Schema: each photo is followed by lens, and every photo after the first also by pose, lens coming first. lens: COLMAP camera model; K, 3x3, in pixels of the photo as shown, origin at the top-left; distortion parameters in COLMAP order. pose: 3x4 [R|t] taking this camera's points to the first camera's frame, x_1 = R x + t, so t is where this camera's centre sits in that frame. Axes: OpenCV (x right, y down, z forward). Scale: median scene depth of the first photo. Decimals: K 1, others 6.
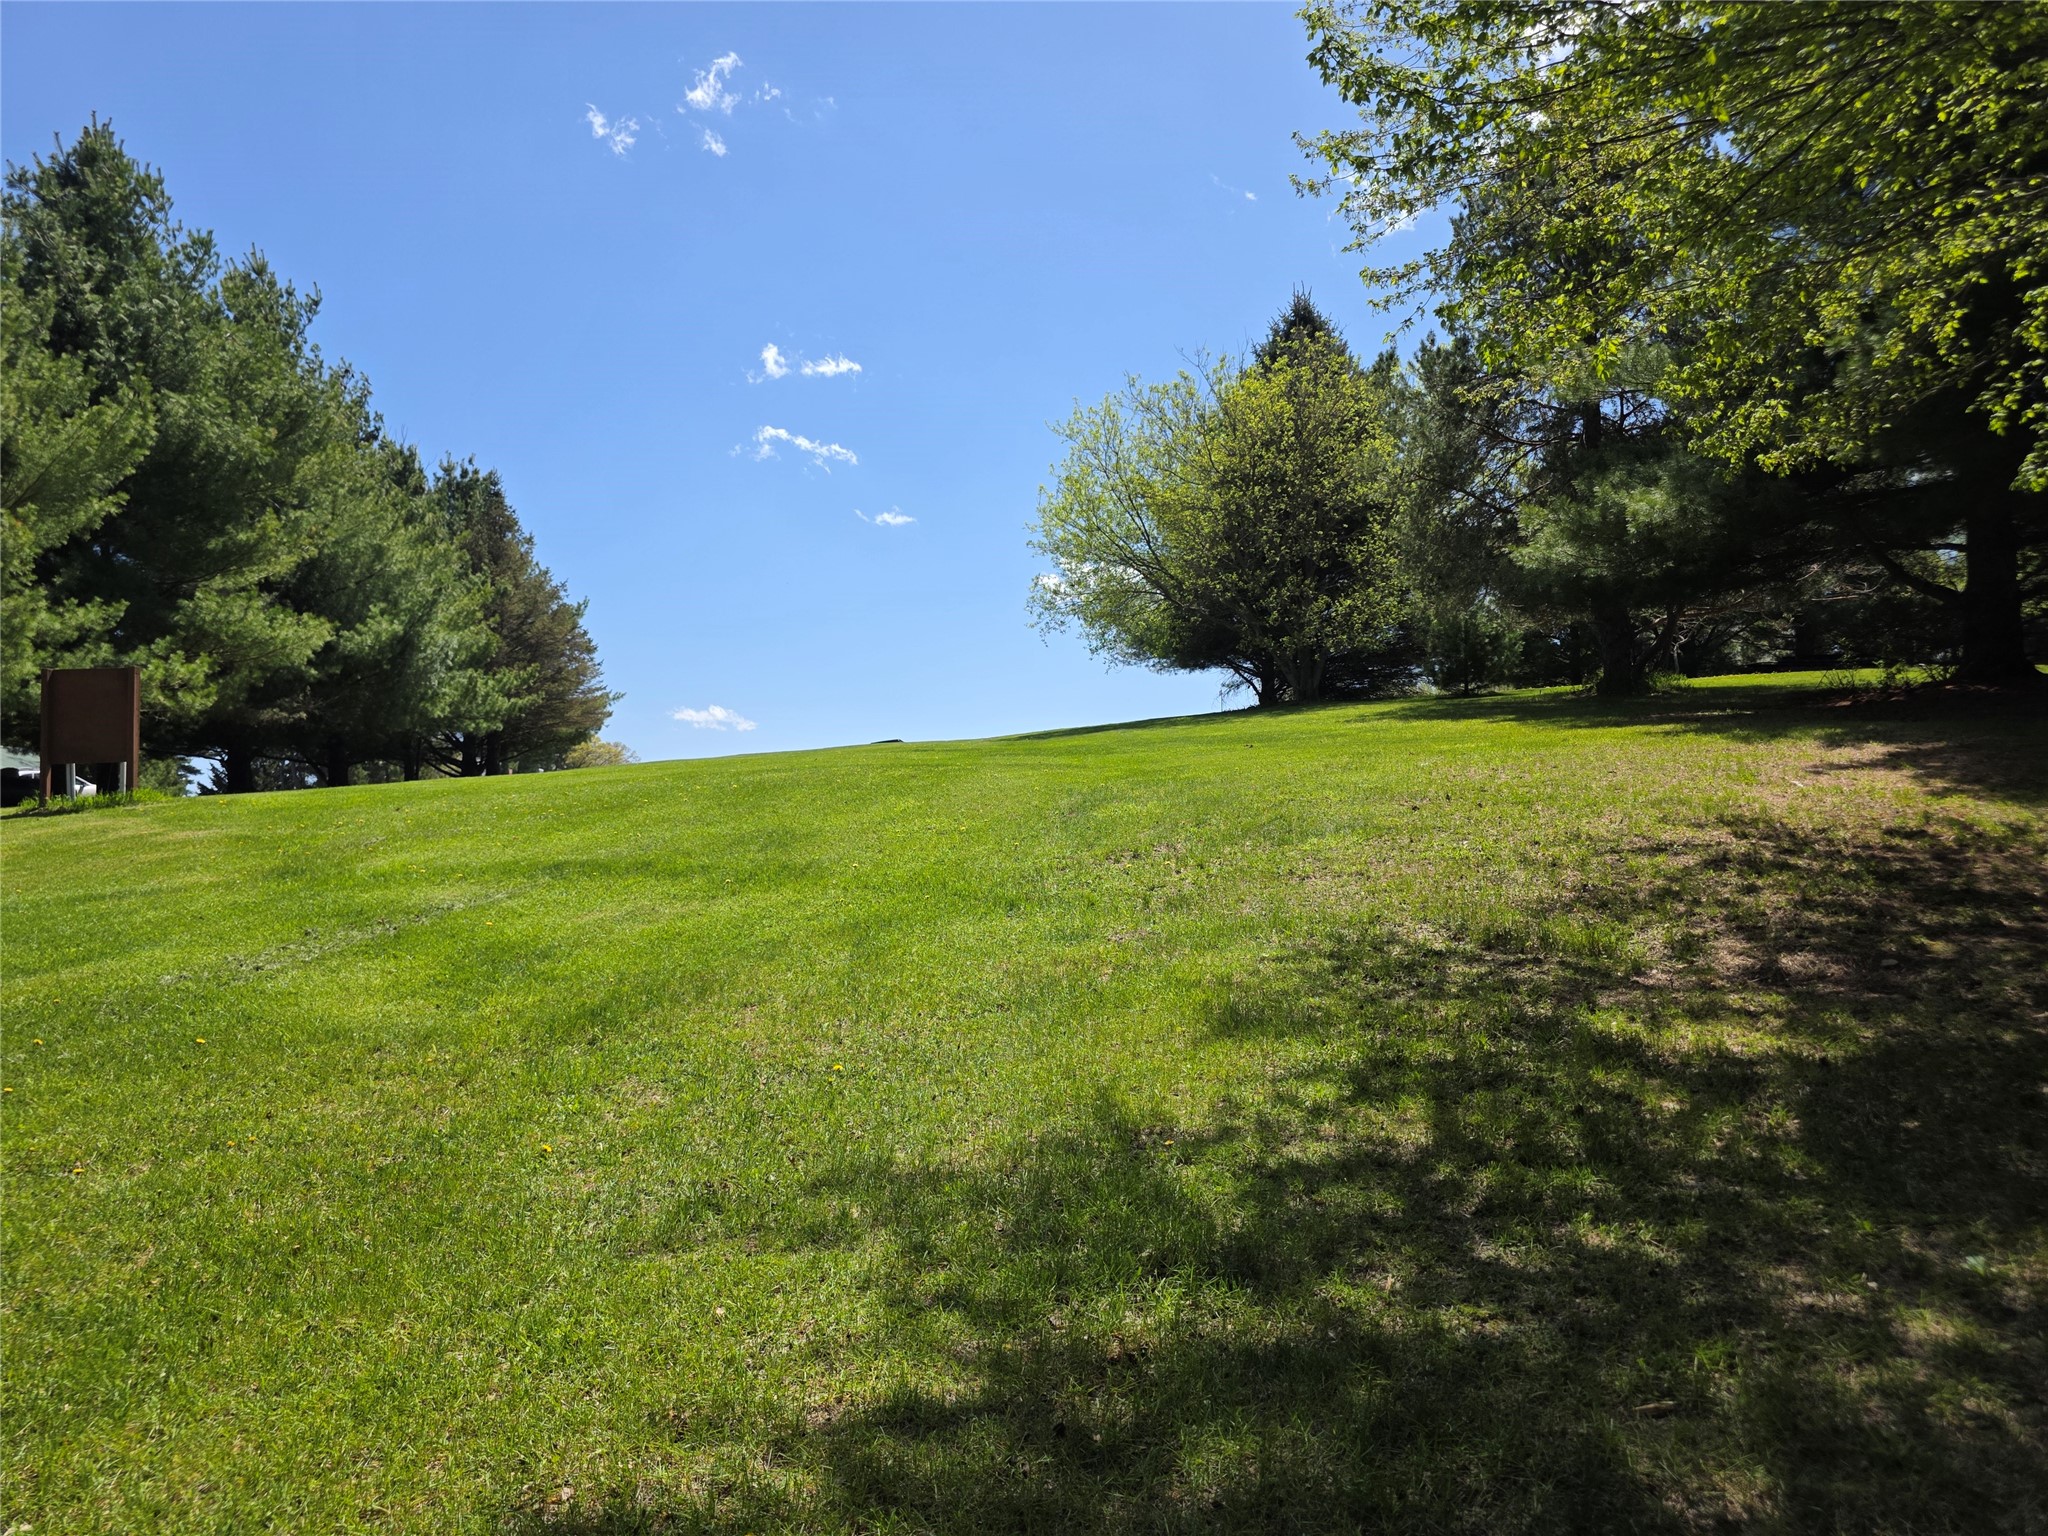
lens RADIAL K [[1357.2, 0, 1007.8], [0, 1357.2, 762.8], [0, 0, 1]] dist [0.044978, -0.037682]
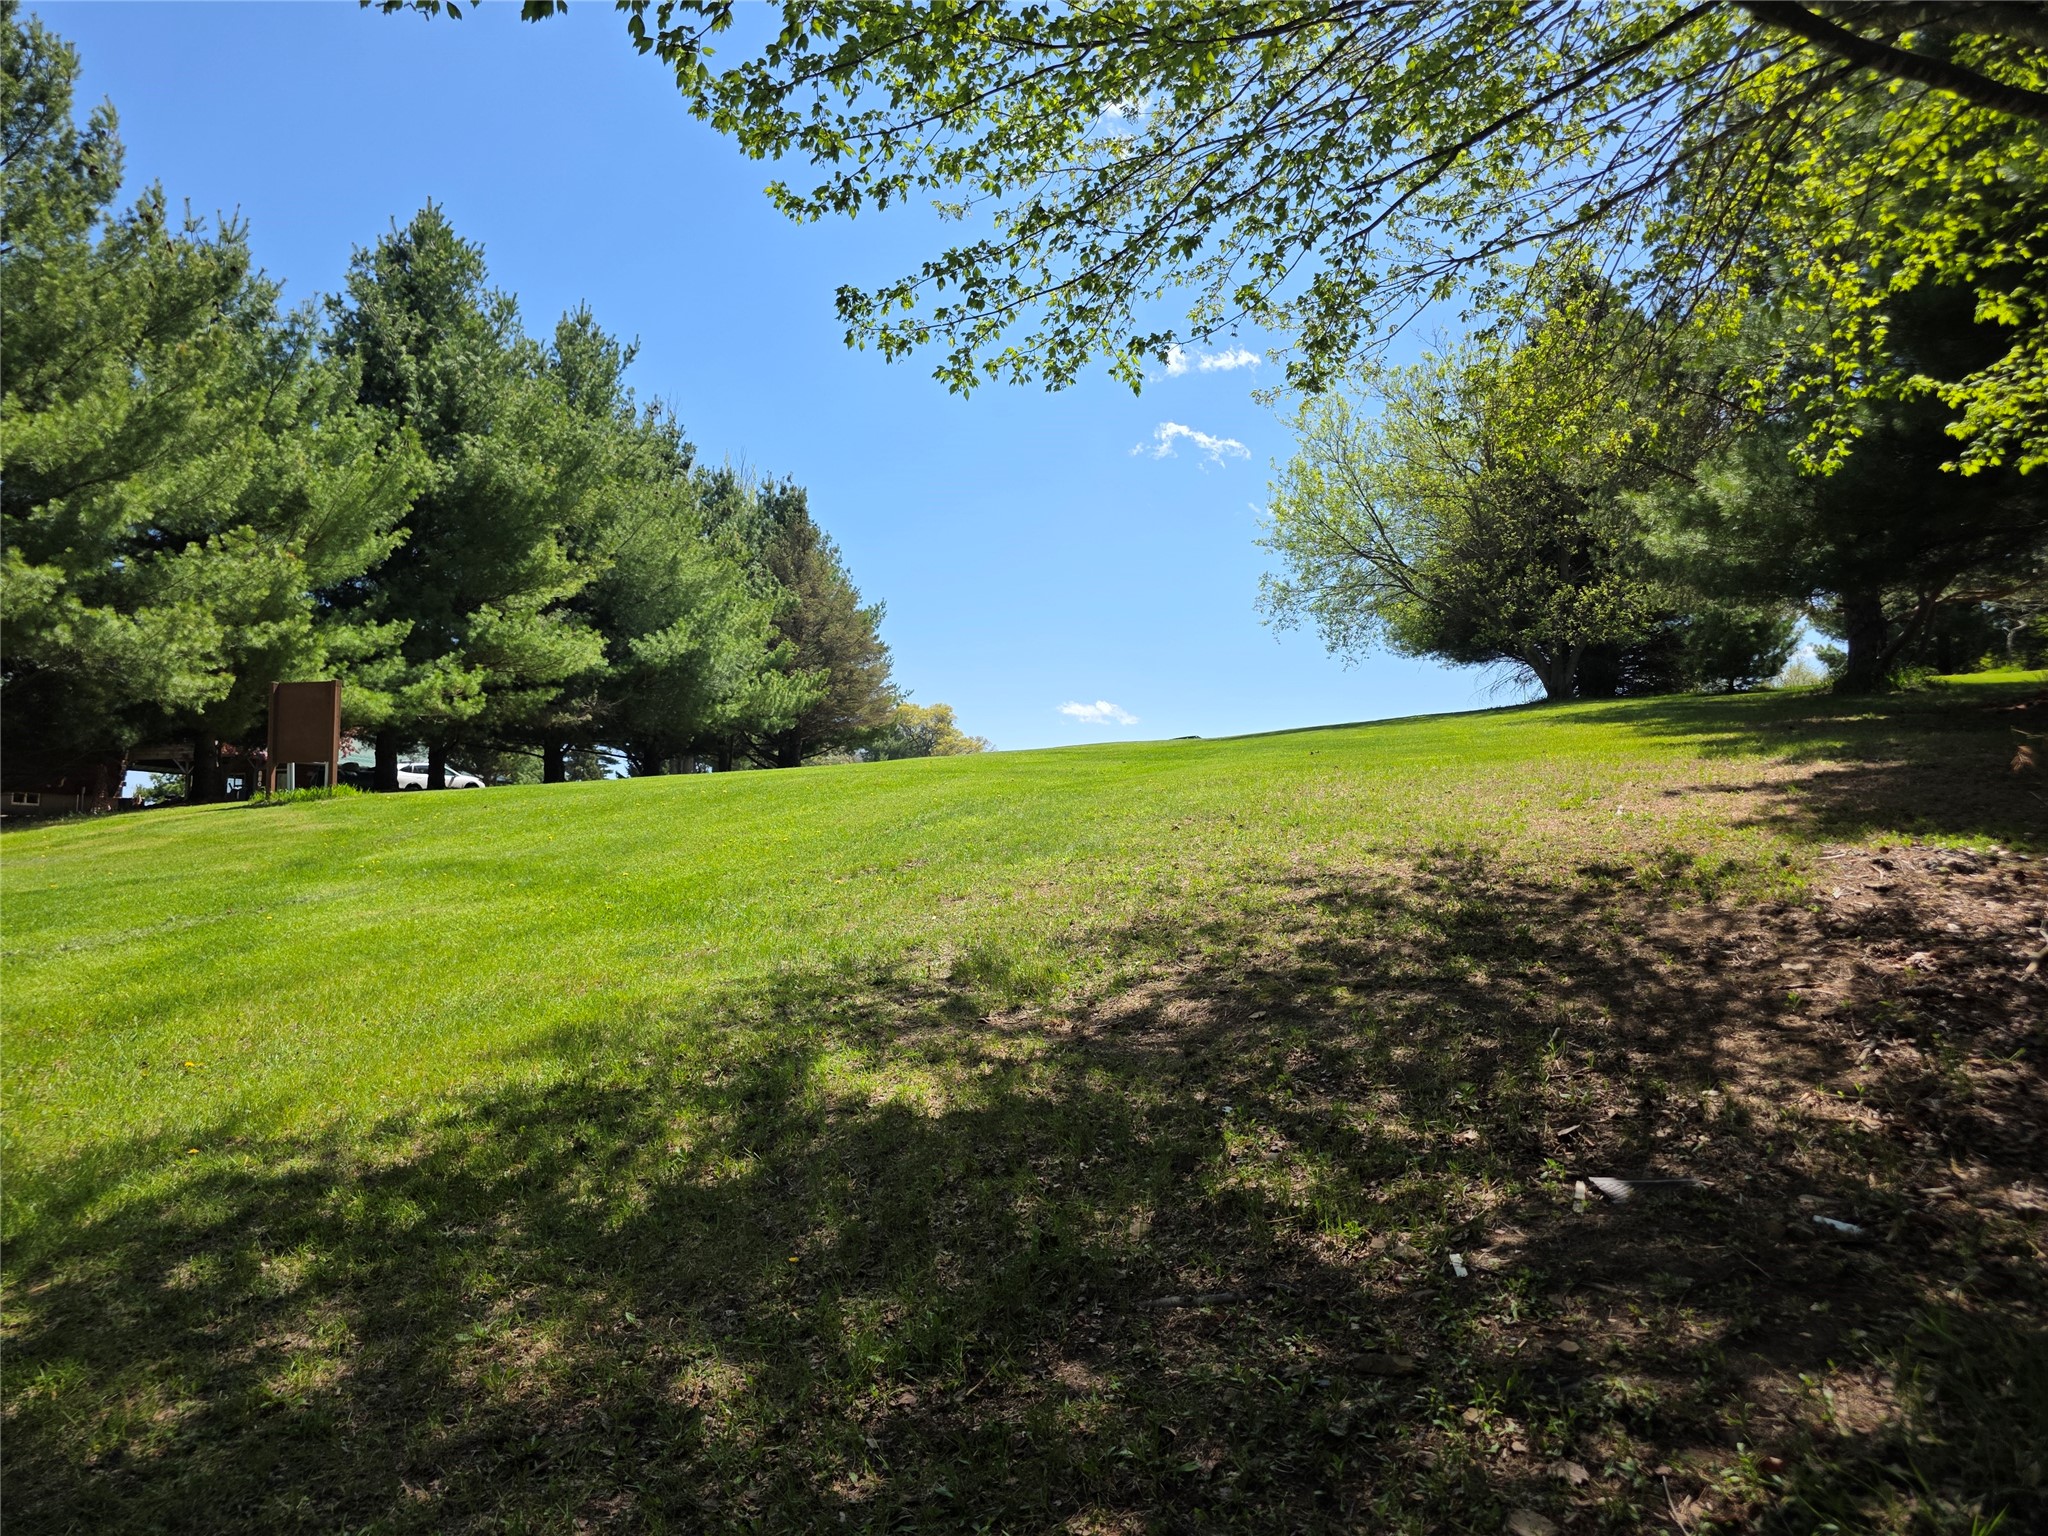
lens RADIAL K [[1357.2, 0, 1076.3], [0, 1357.2, 755.9], [0, 0, 1]] dist [0.044978, -0.037682]
pose [[0.970013, 0.004702, -0.243007, 0.149600], [-0.004667, 0.999989, 0.000721, -0.005834], [0.243008, 0.000435, 0.970024, 0.013826]]
